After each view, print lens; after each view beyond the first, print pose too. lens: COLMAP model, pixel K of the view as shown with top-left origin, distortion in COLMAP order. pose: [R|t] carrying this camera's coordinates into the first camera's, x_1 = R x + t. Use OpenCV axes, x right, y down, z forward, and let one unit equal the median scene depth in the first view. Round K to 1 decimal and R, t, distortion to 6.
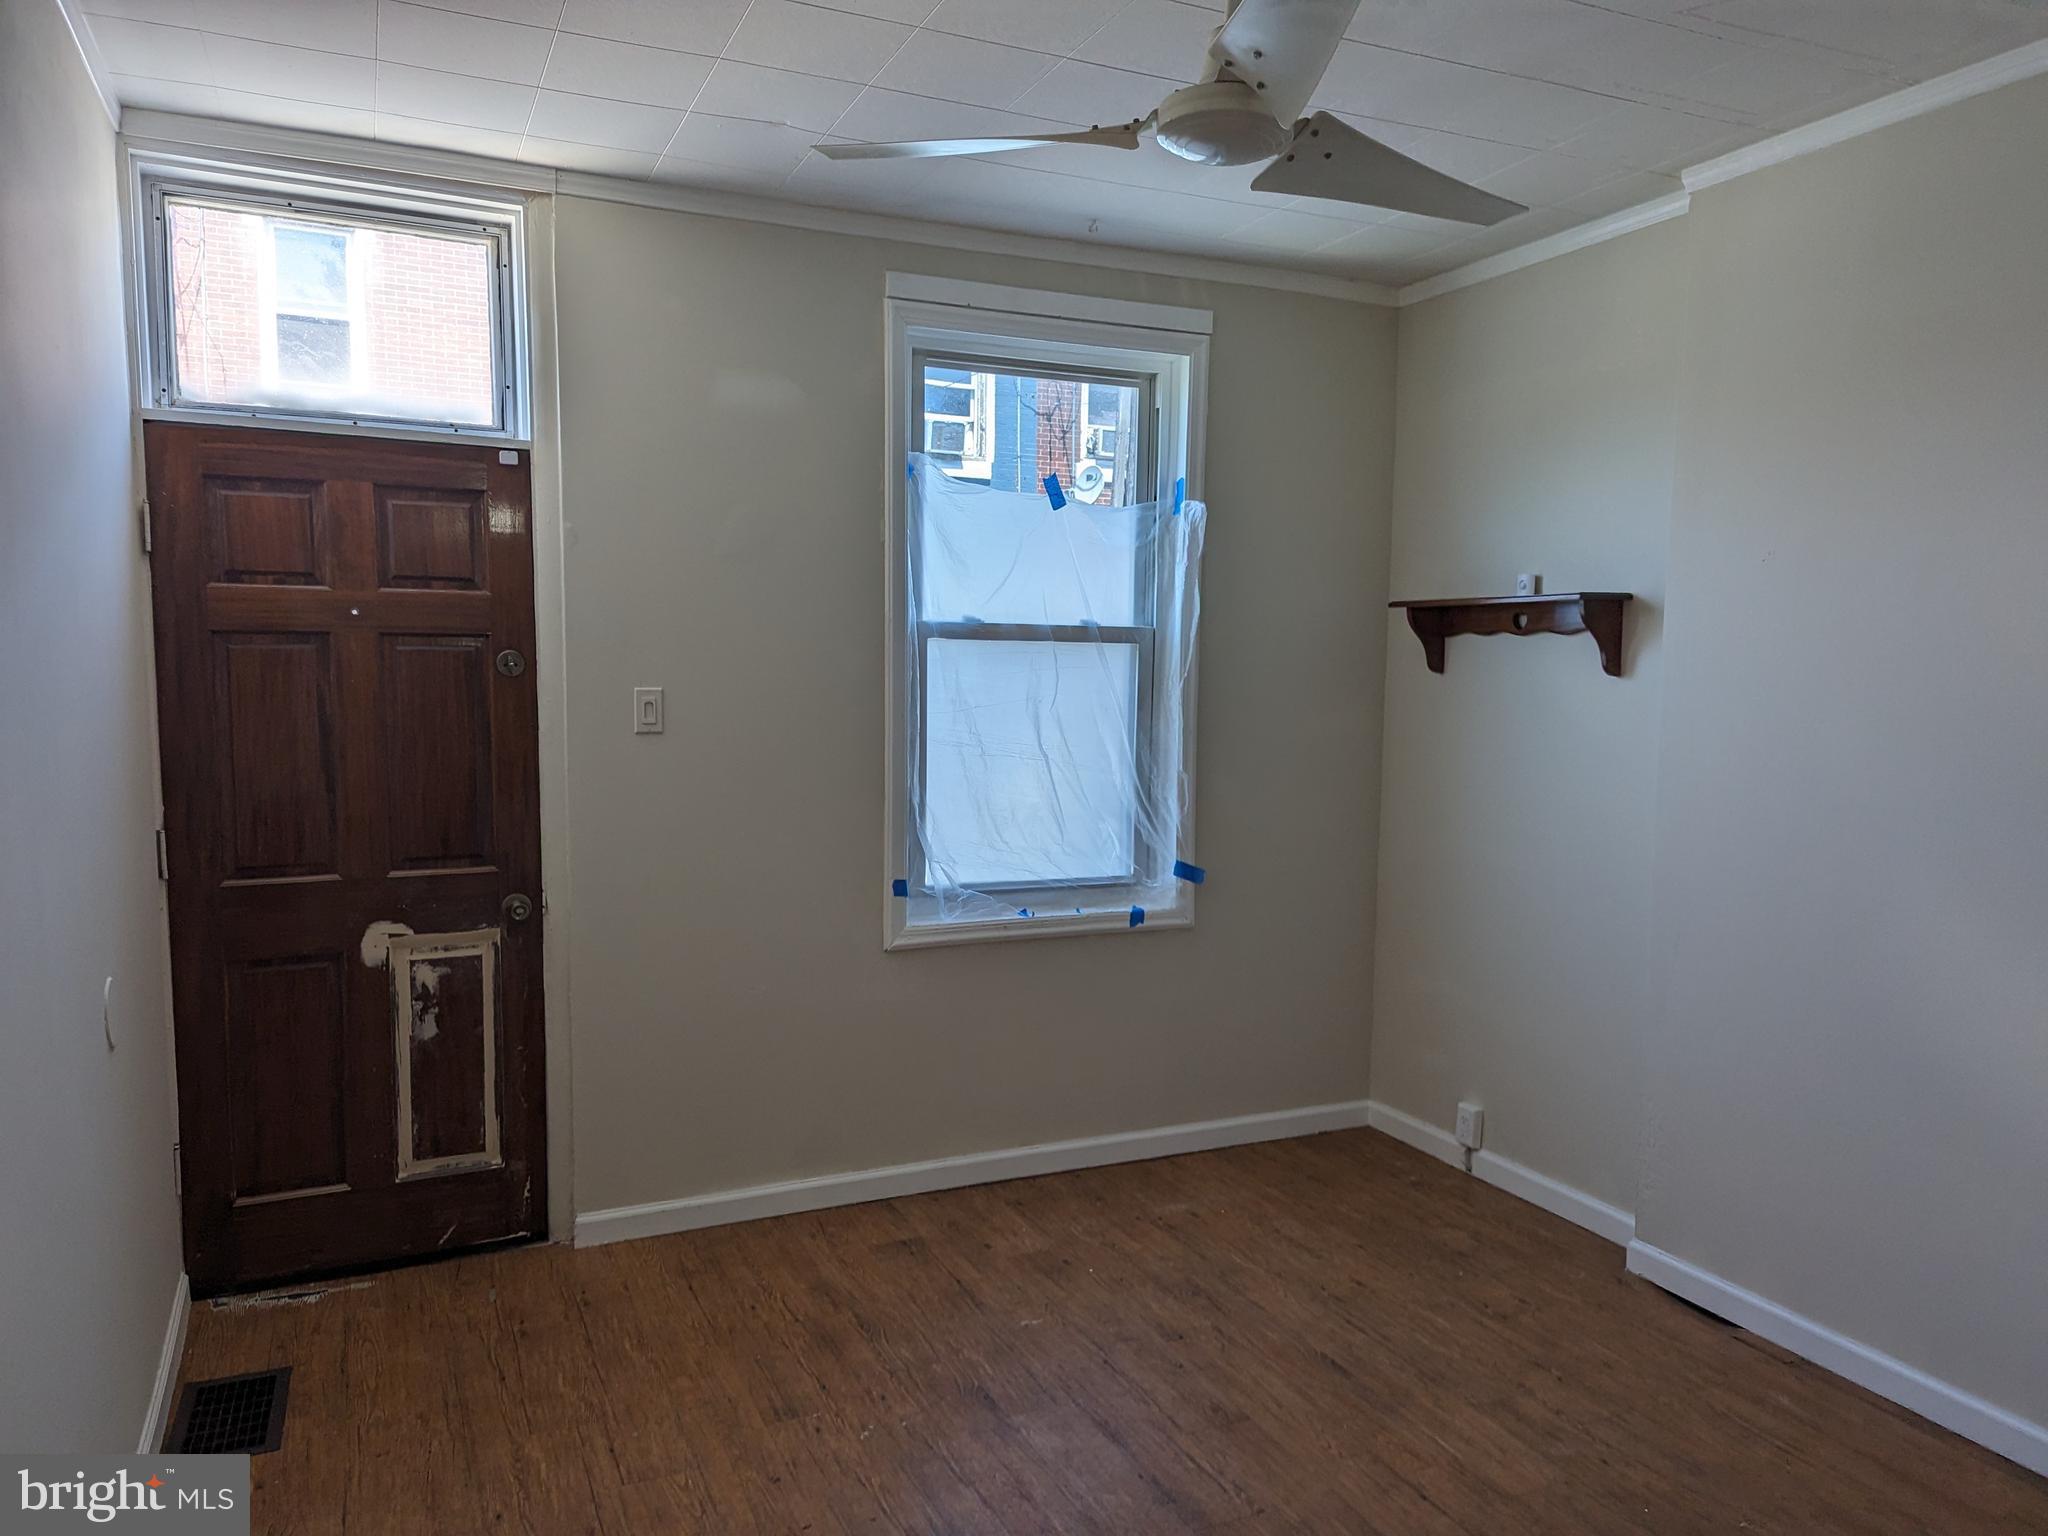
lens RADIAL K [[1436.8, 0, 1030.9], [0, 1436.8, 784.2], [0, 0, 1]] dist [0.064021, -0.056460]
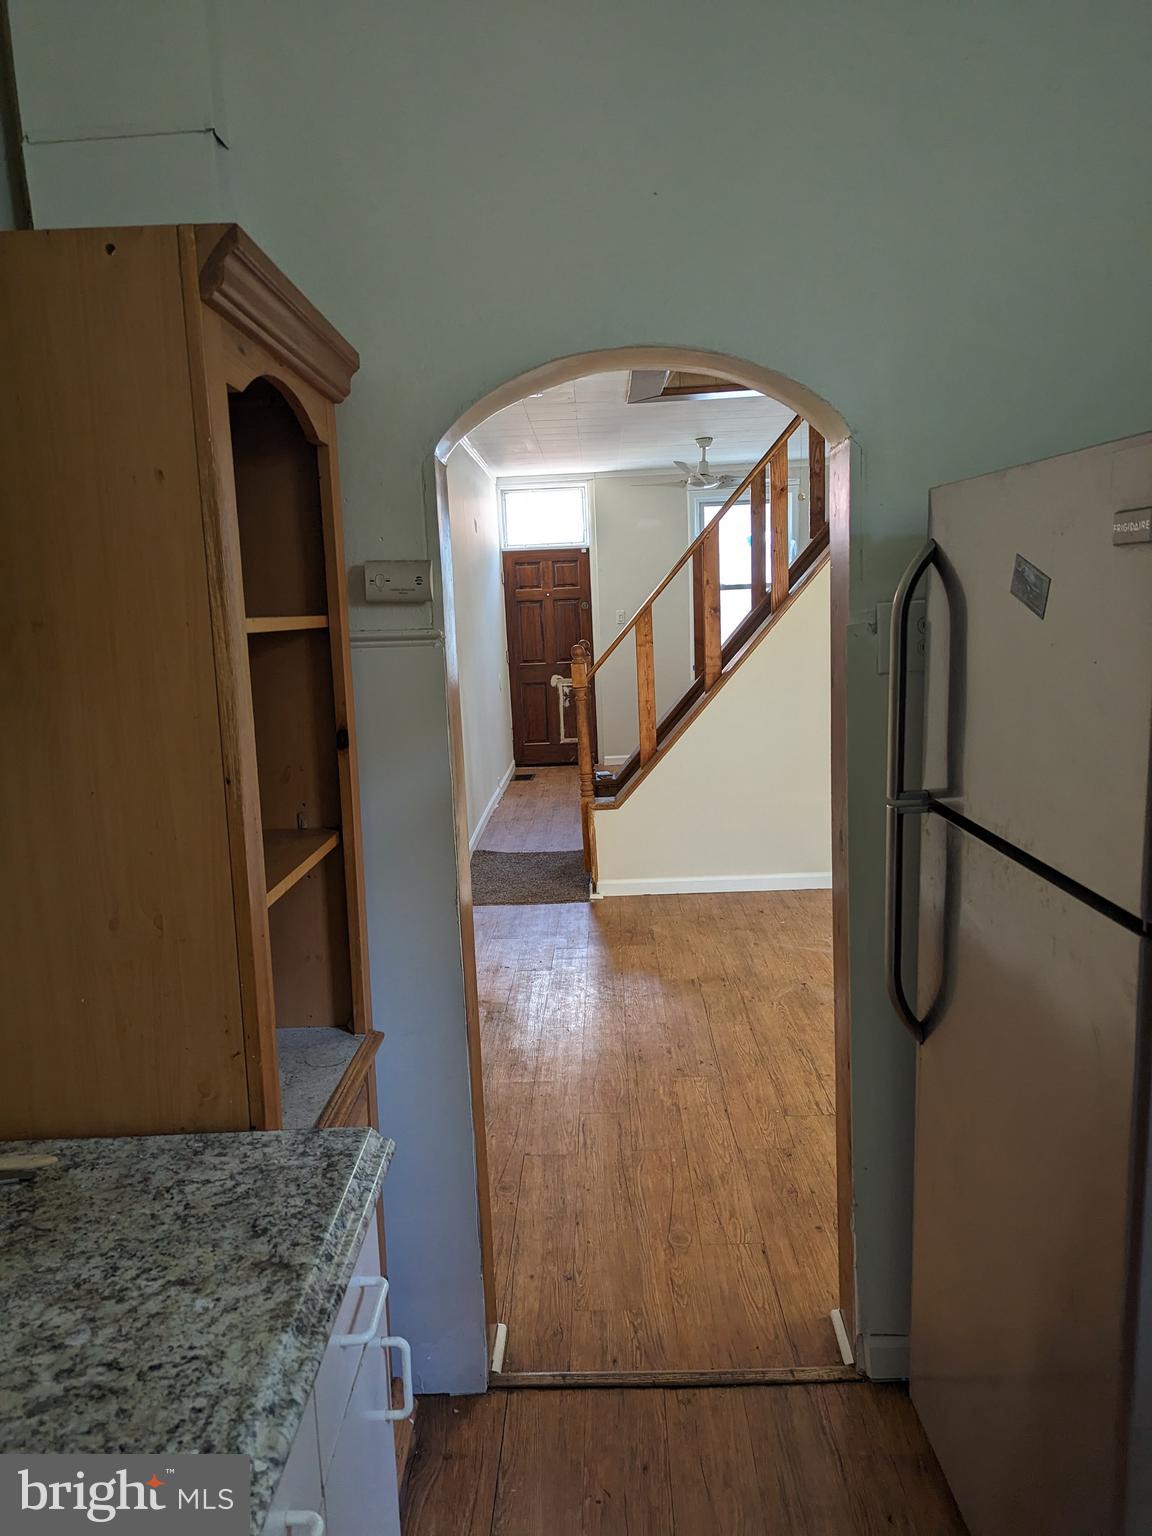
lens RADIAL K [[1077.6, 0, 571.0], [0, 1077.6, 767.9], [0, 0, 1]] dist [0.064021, -0.056460]
pose [[0.895251, 0.013651, -0.445352, 0.875704], [0.013188, 0.998281, 0.057111, 0.178488], [0.445366, -0.057002, 0.893532, -1.567429]]
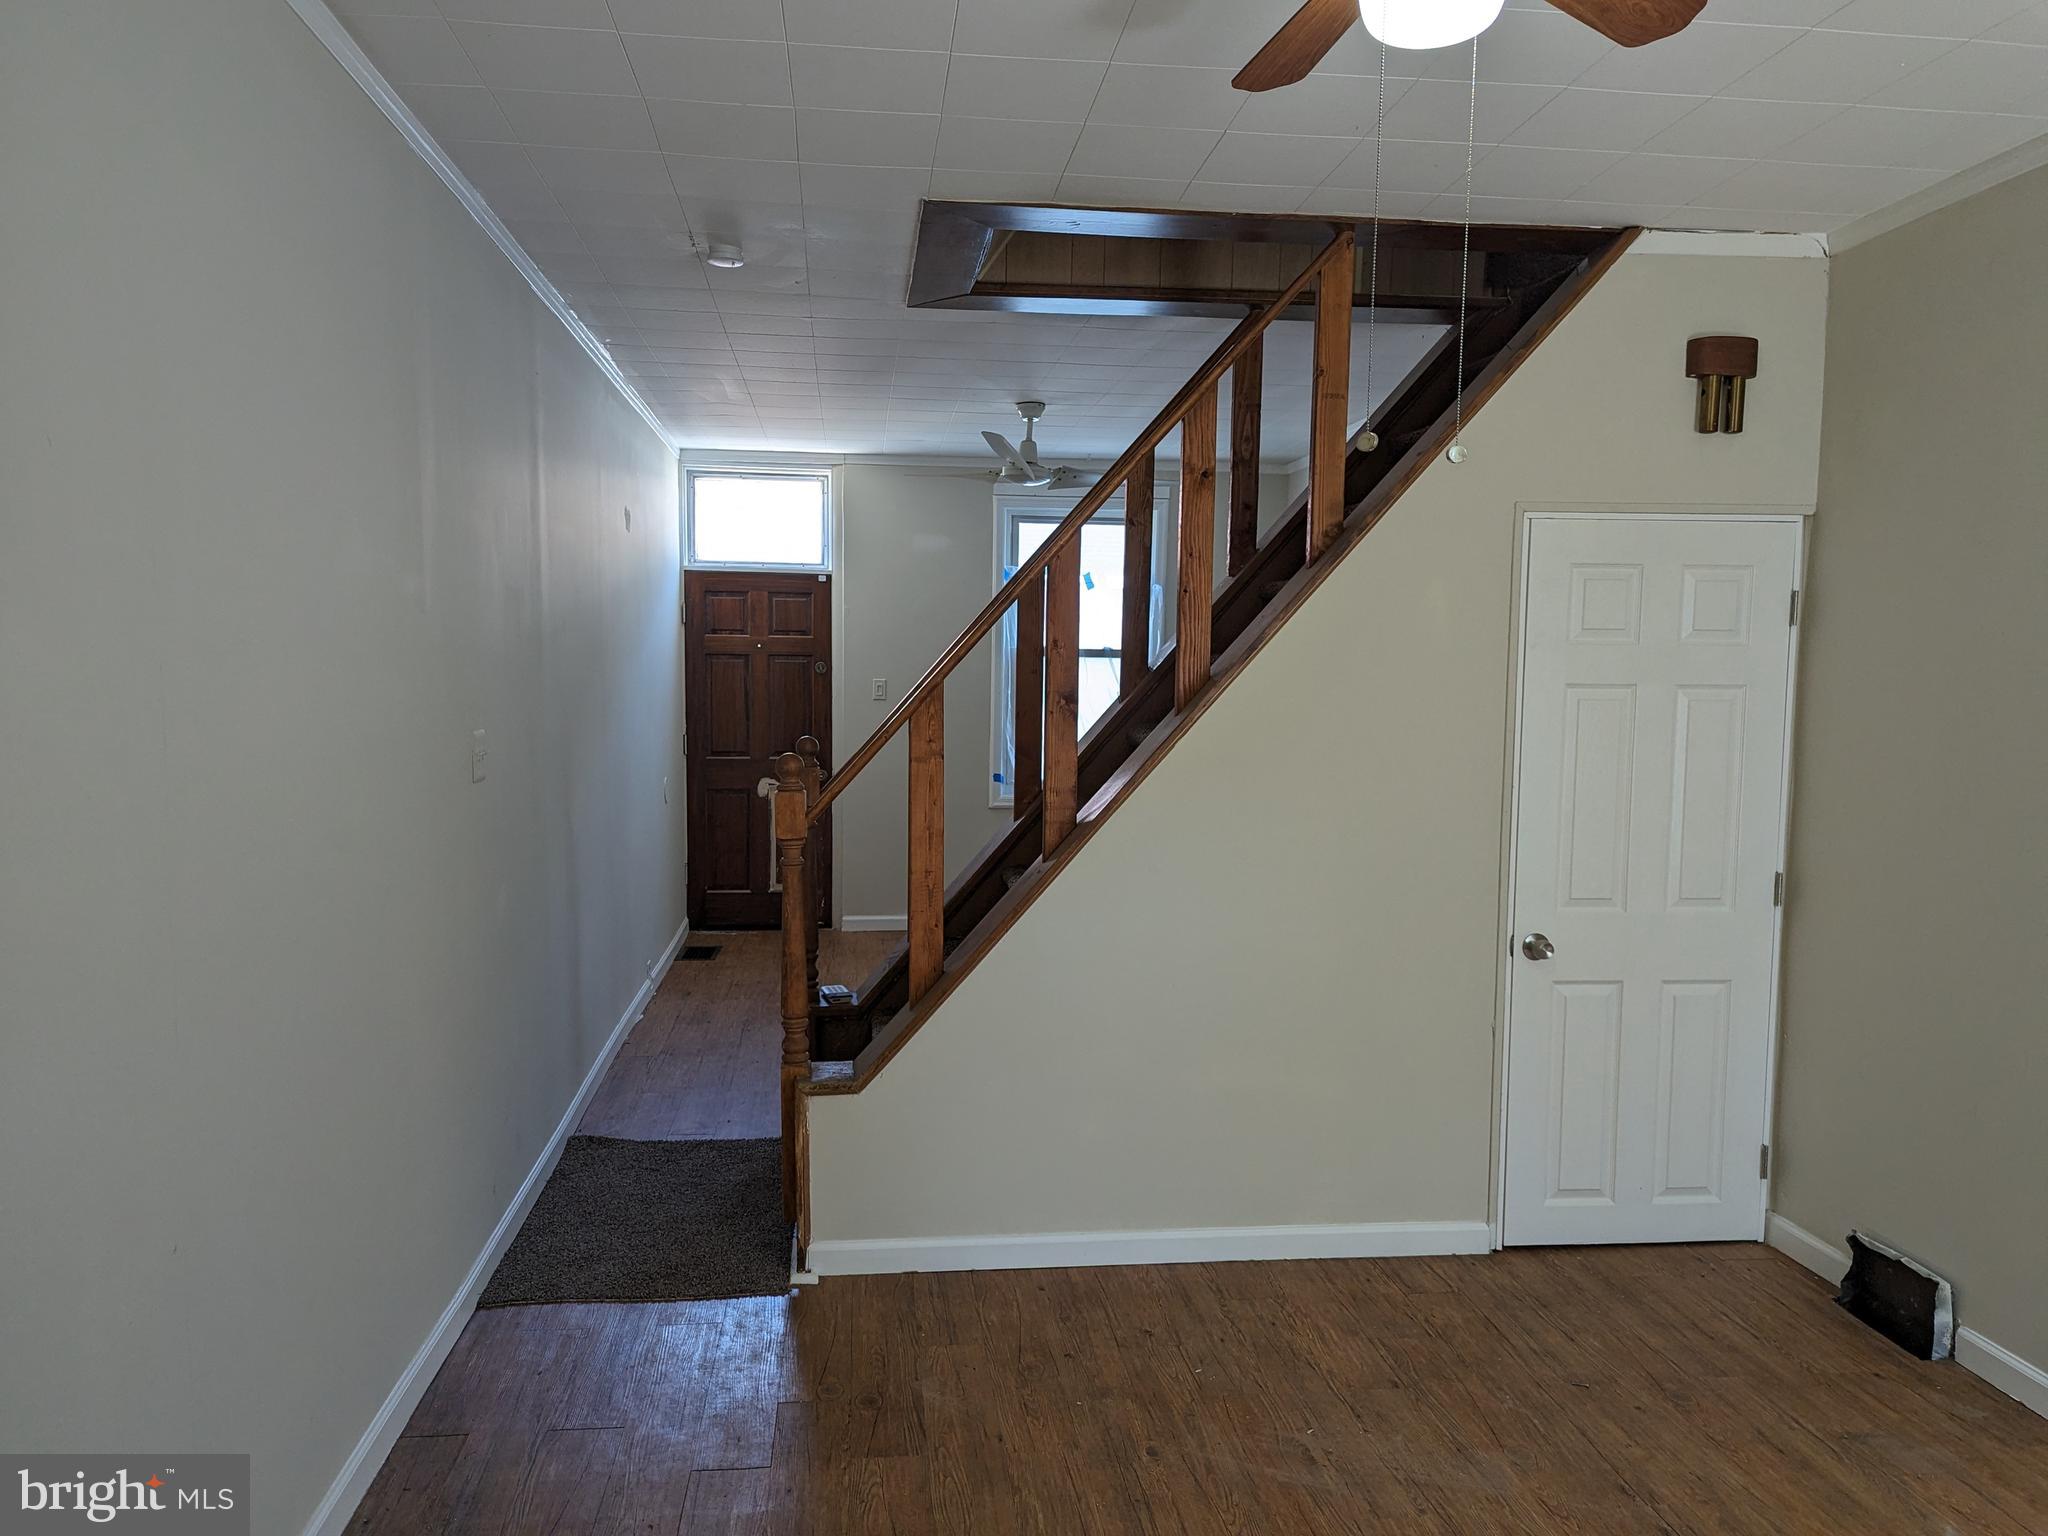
lens RADIAL K [[1436.8, 0, 1027.3], [0, 1436.8, 768.6], [0, 0, 1]] dist [0.064021, -0.056460]
pose [[0.952453, 0.020874, -0.303970, 0.656415], [-0.028913, 0.999340, -0.021970, 0.118095], [0.303311, 0.029714, 0.952428, -1.076559]]
